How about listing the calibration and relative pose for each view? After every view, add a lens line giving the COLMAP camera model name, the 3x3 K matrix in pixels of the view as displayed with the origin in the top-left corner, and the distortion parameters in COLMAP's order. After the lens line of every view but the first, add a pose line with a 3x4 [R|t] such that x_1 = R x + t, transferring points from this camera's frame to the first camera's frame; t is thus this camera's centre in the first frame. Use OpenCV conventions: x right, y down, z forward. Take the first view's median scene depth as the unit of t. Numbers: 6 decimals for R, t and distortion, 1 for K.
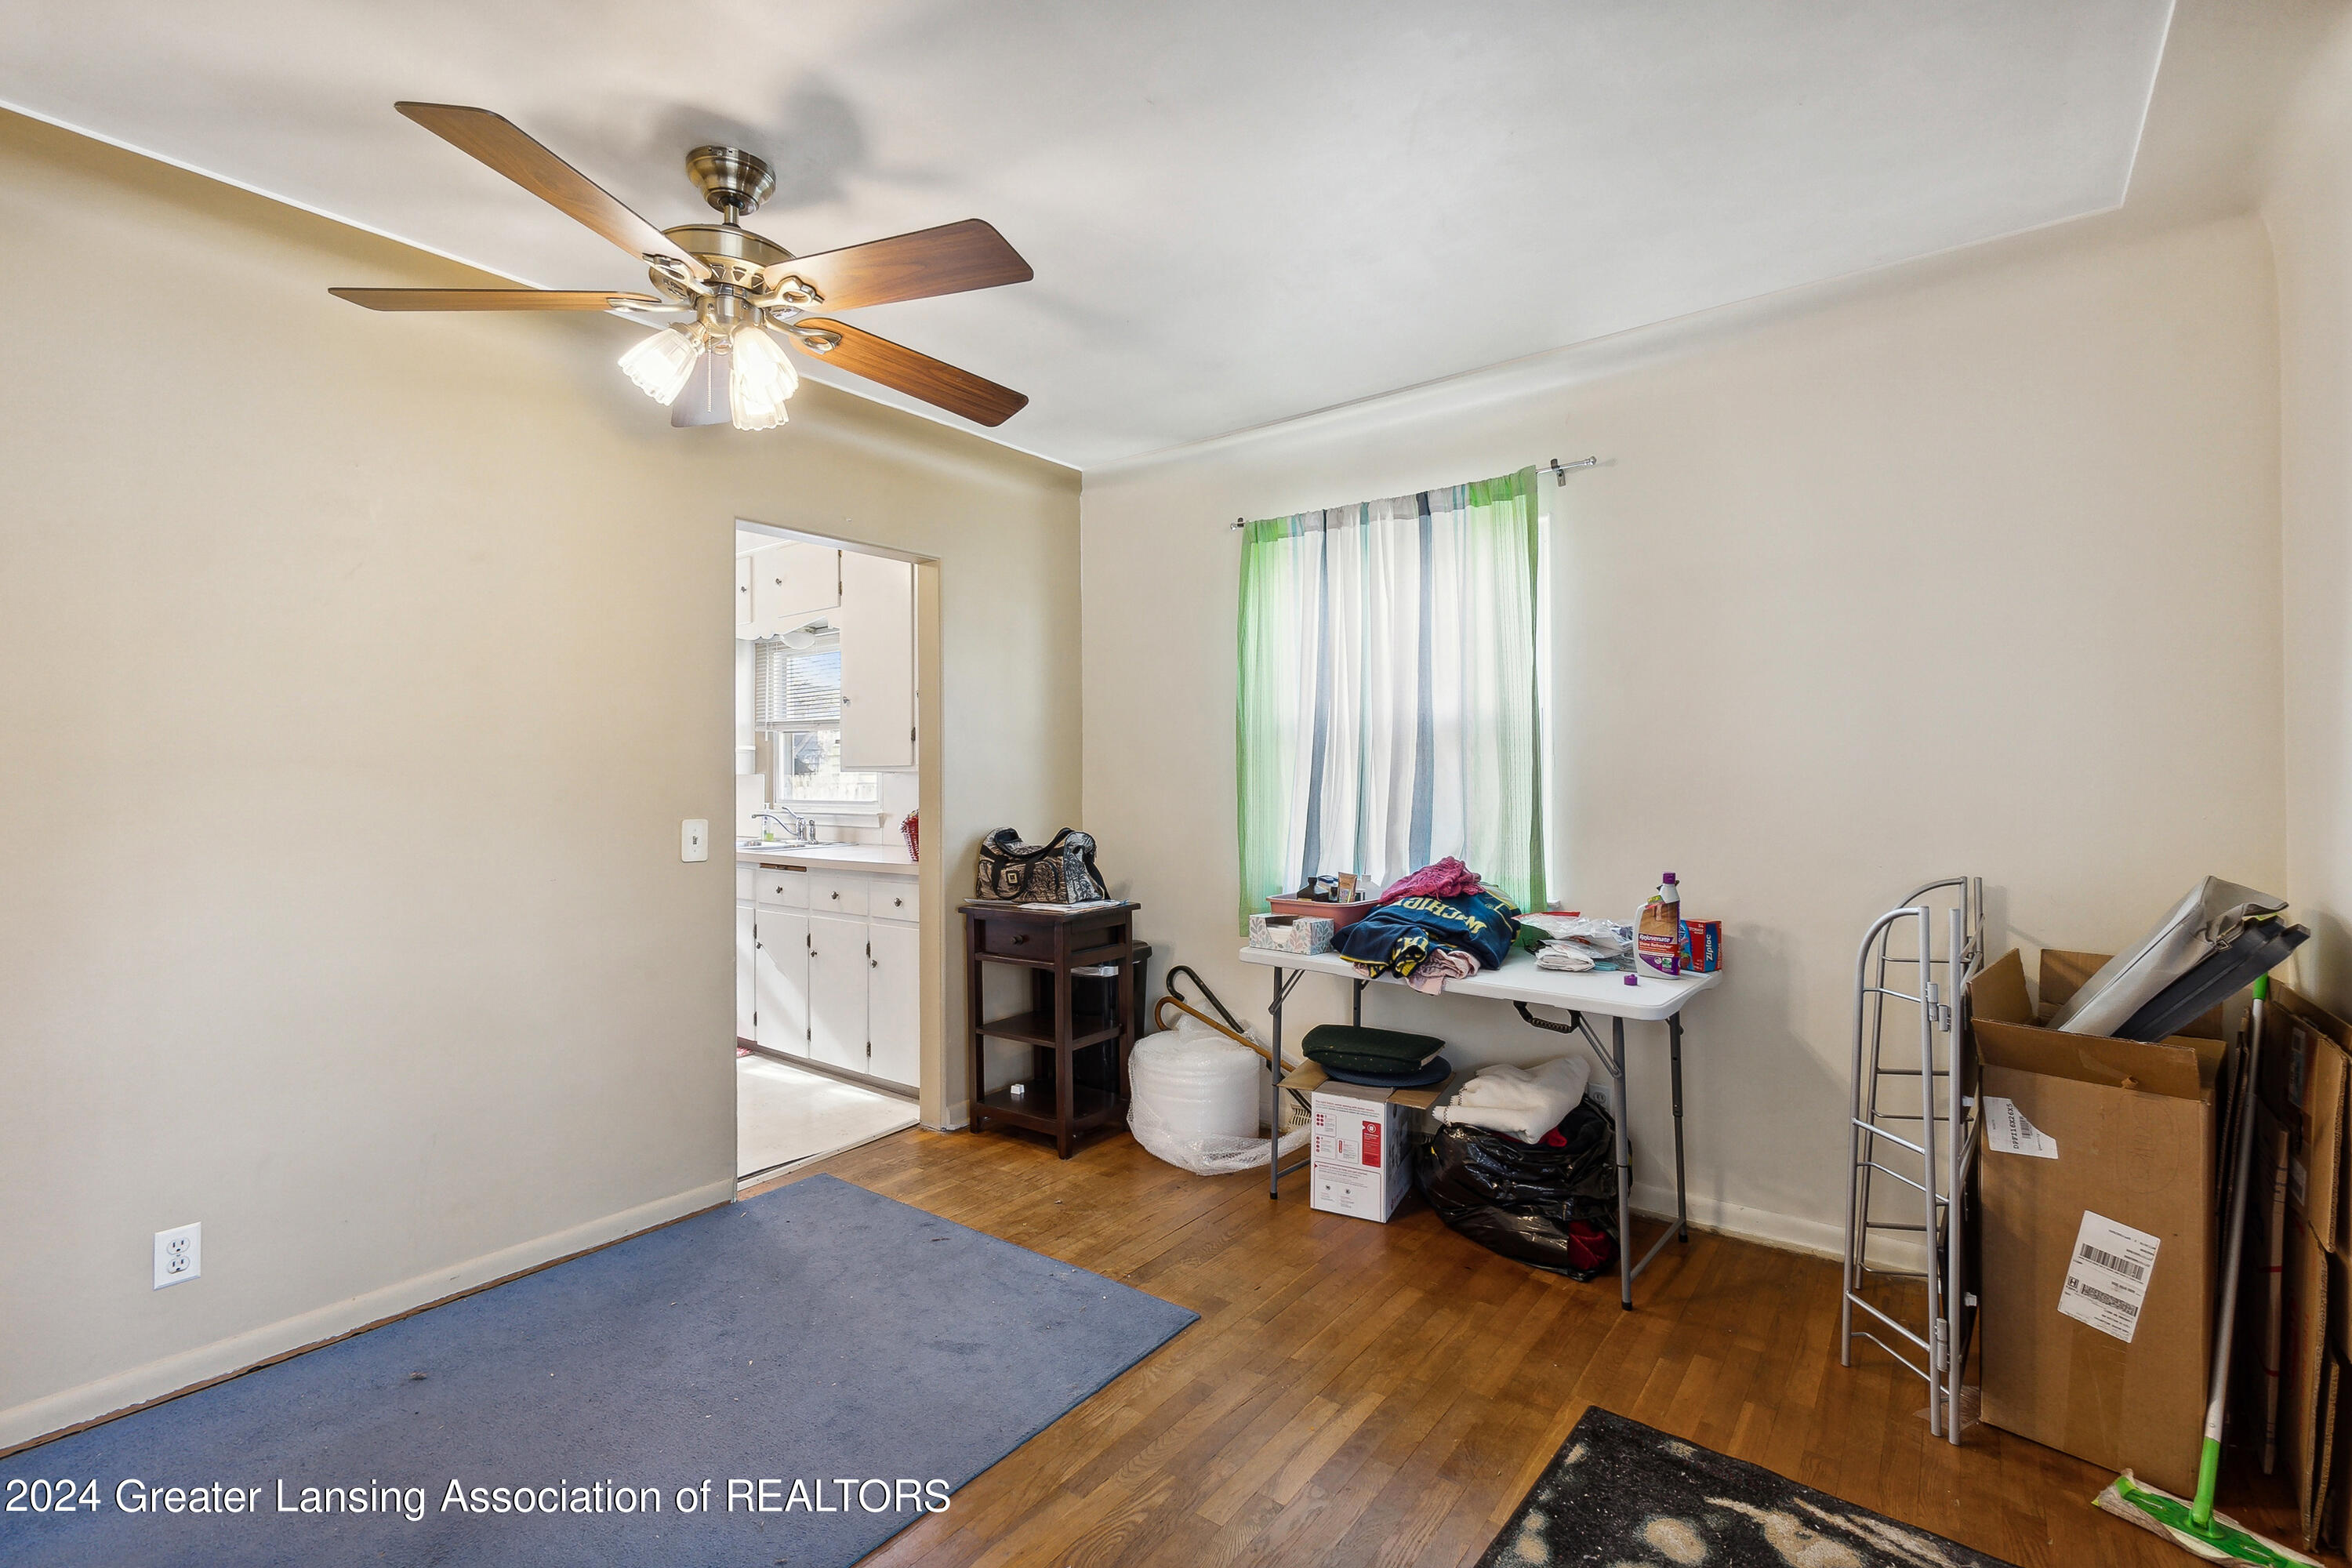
lens RADIAL K [[1039.7, 0, 1177.4], [0, 1039.7, 780.9], [0, 0, 1]] dist [-0.002684, -0.000251]
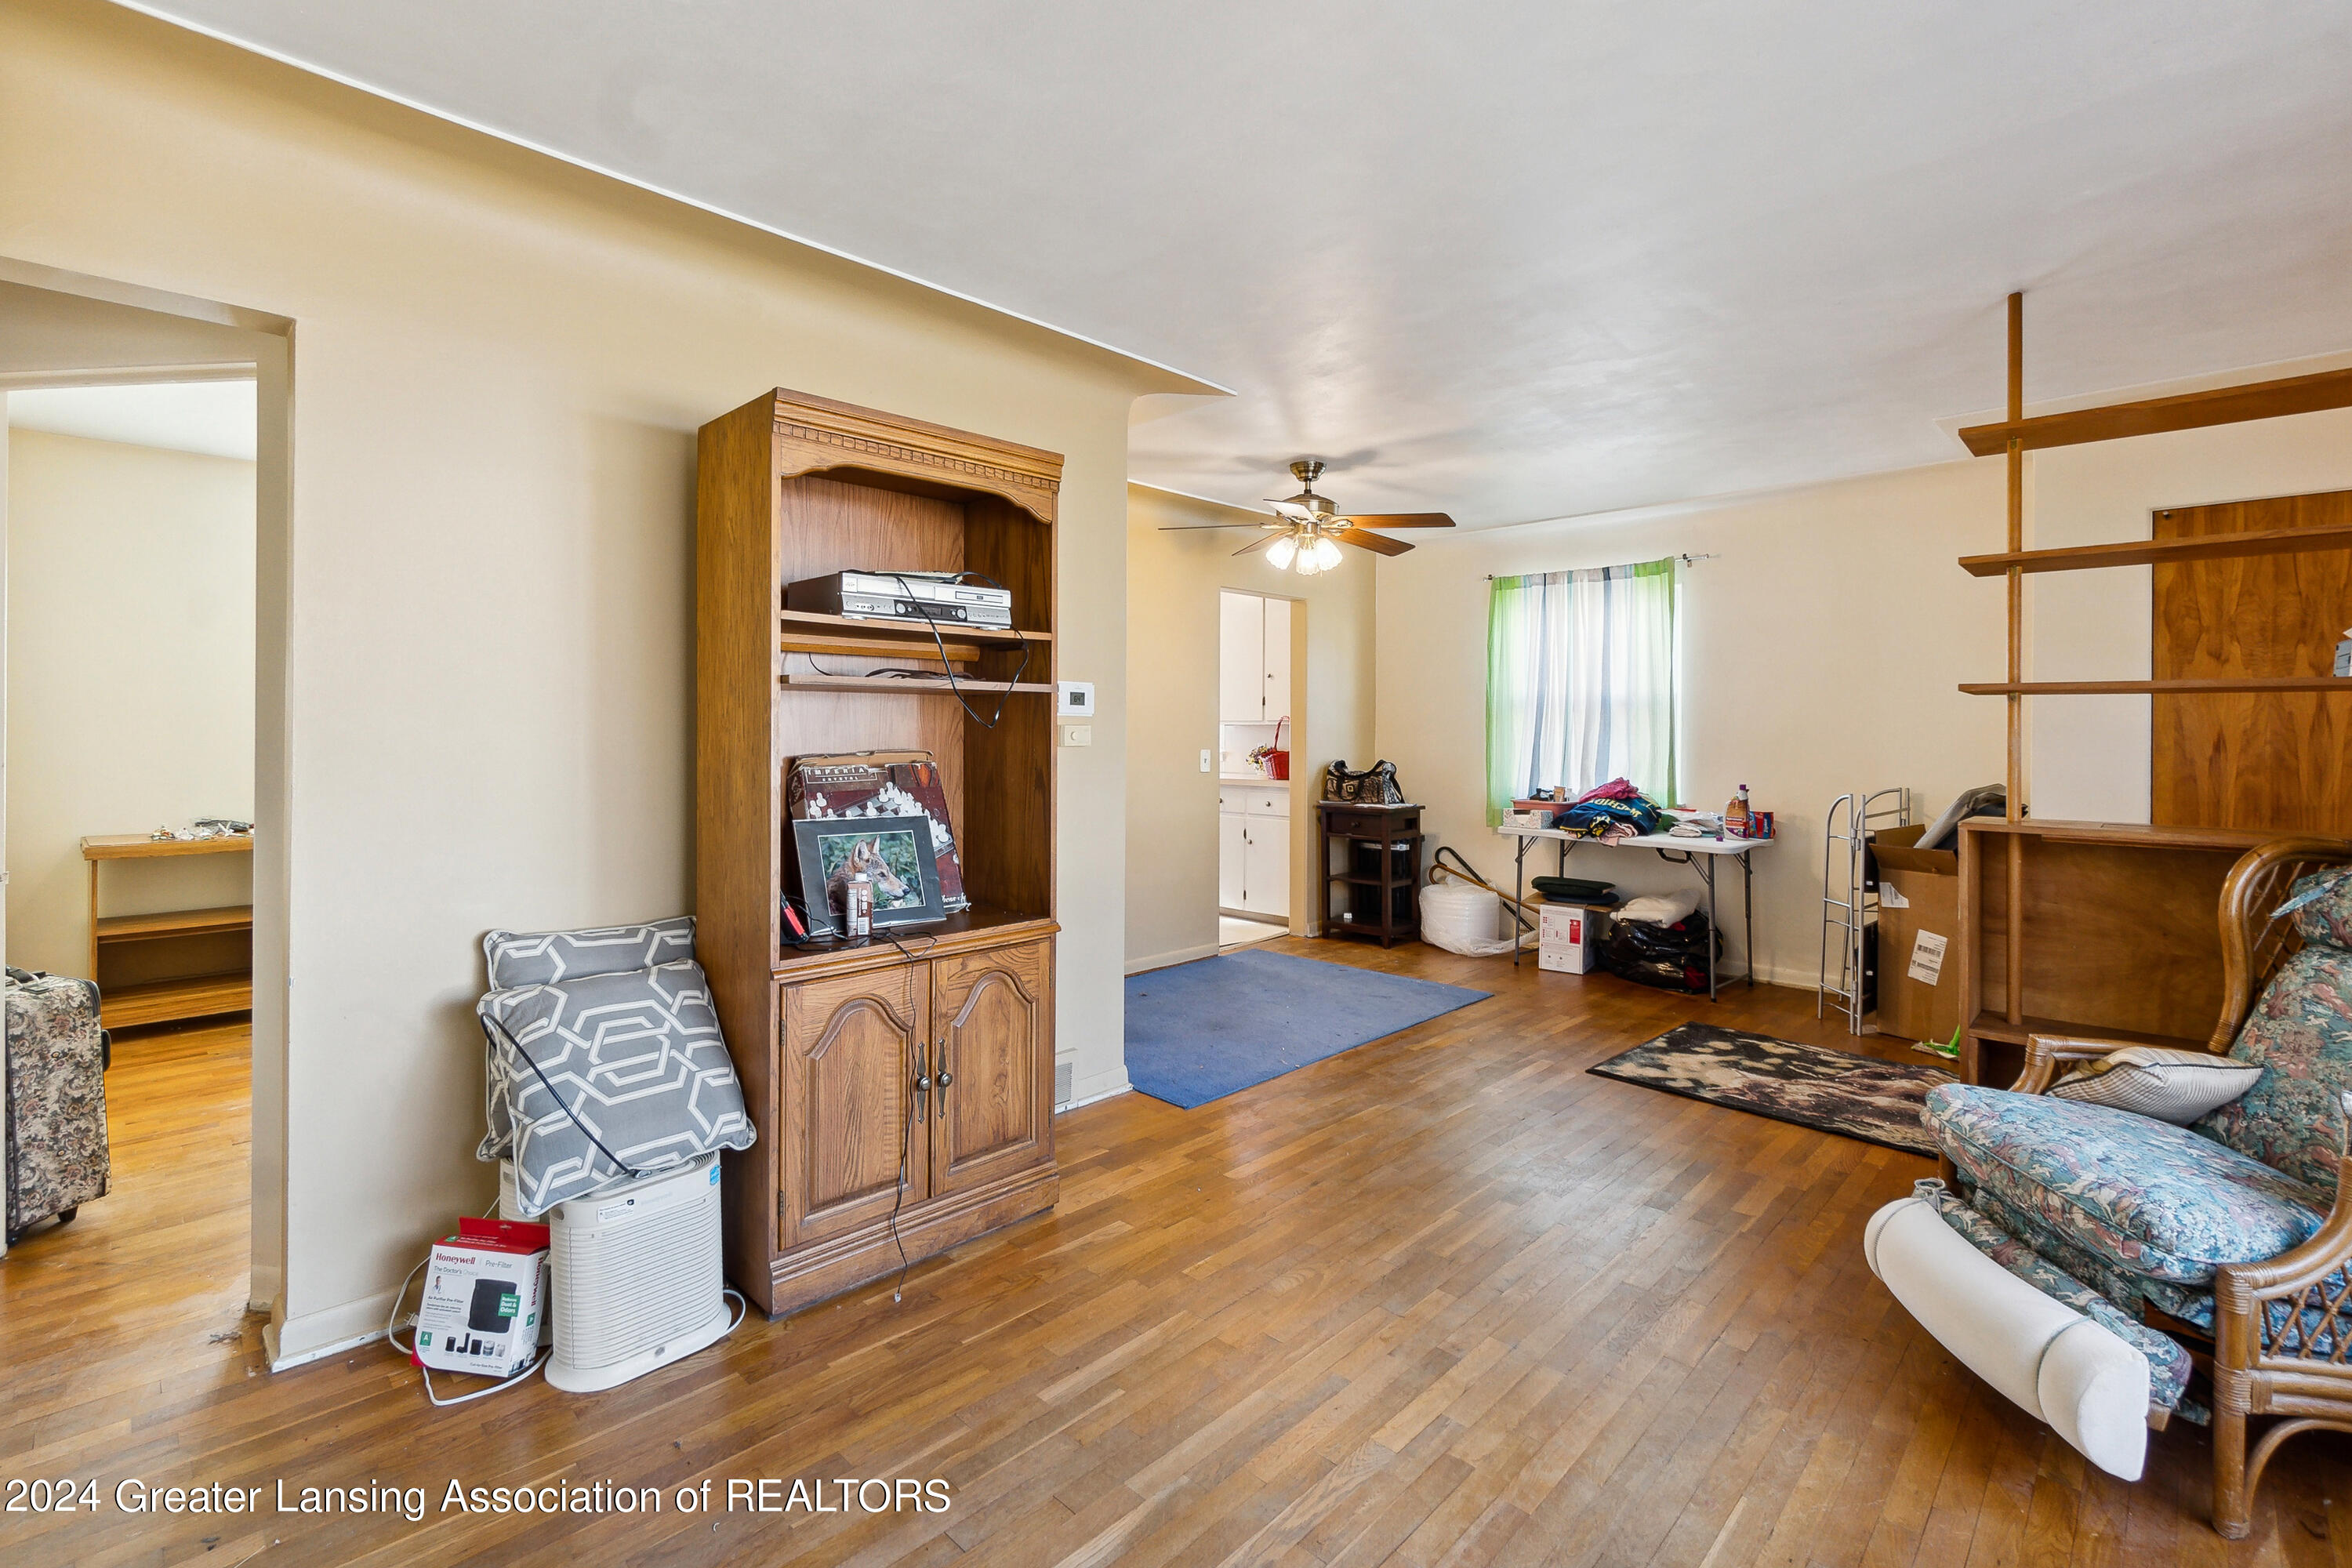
lens RADIAL K [[1061.6, 0, 1193.3], [0, 1061.6, 733.5], [0, 0, 1]] dist [-0.002399, -0.000038]
pose [[0.994462, 0.013801, -0.104188, -0.274788], [-0.013685, 0.999905, 0.001830, 0.004691], [0.104203, -0.000394, 0.994556, -0.875314]]
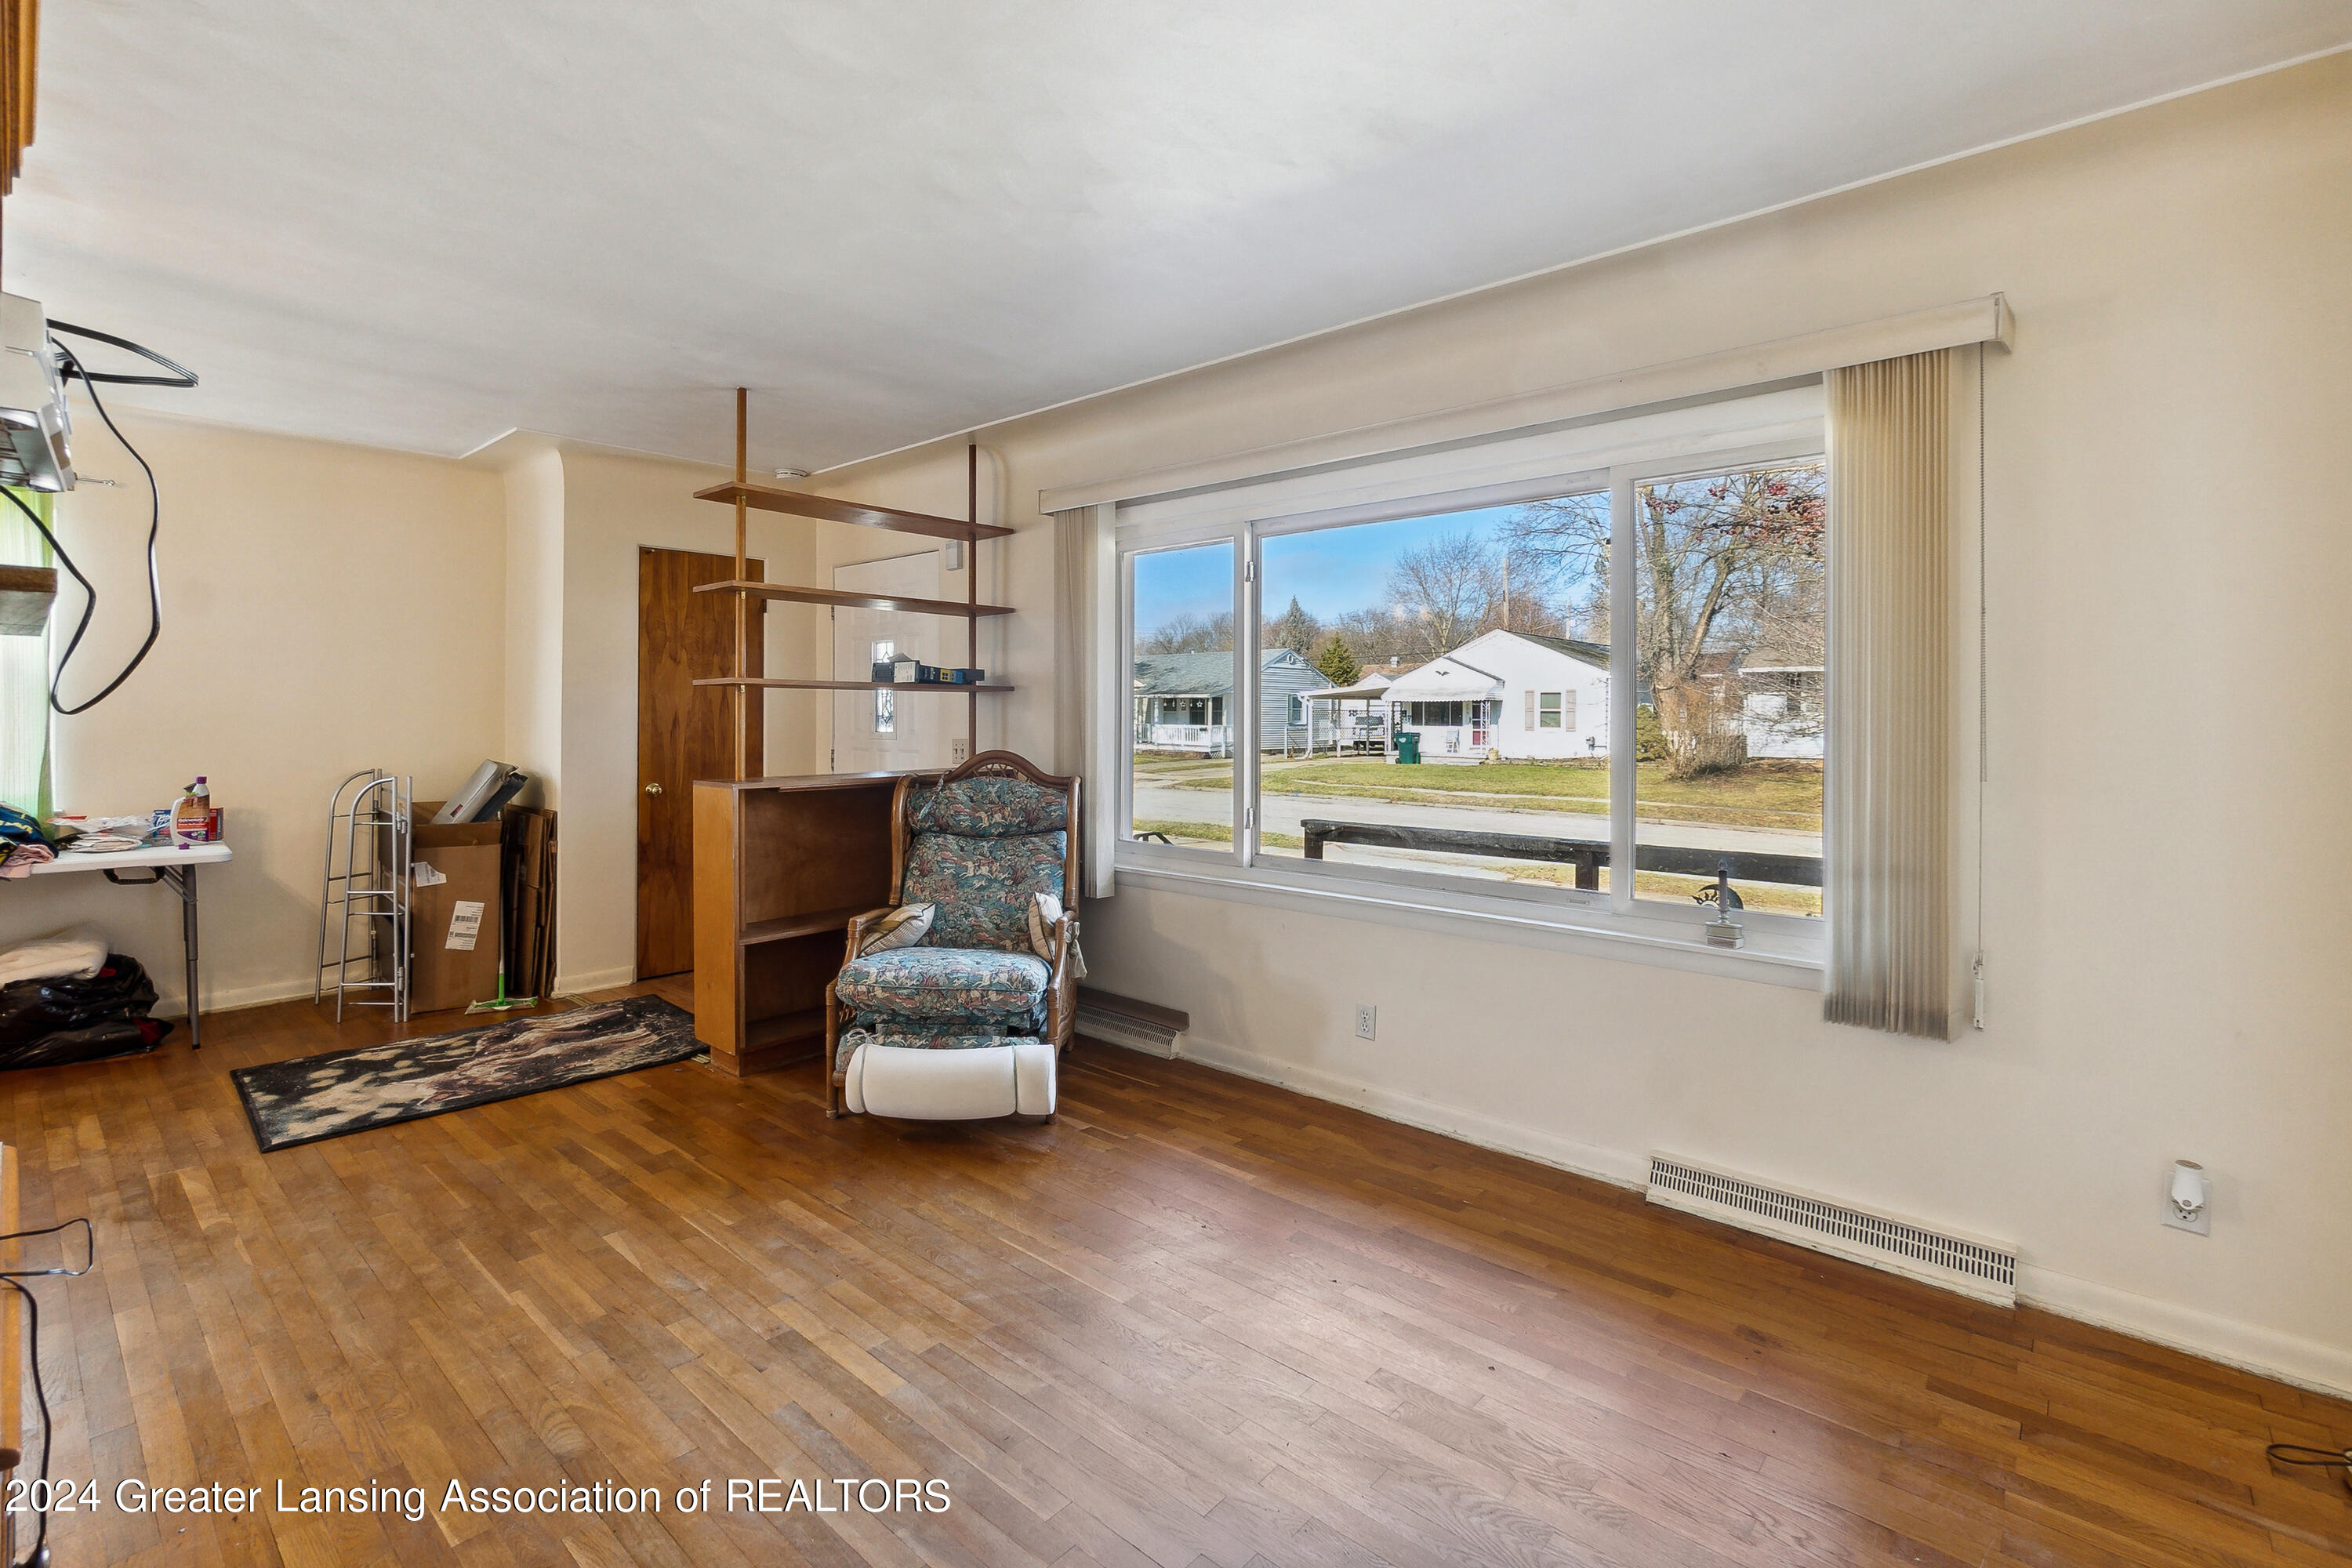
lens RADIAL K [[1046.1, 0, 1178.0], [0, 1046.1, 713.0], [0, 0, 1]] dist [-0.002396, 0.000307]
pose [[0.068802, 0.010286, 0.997577, -0.838783], [-0.001004, 0.999947, -0.010241, 0.005983], [-0.997630, -0.000297, 0.068809, -0.483789]]
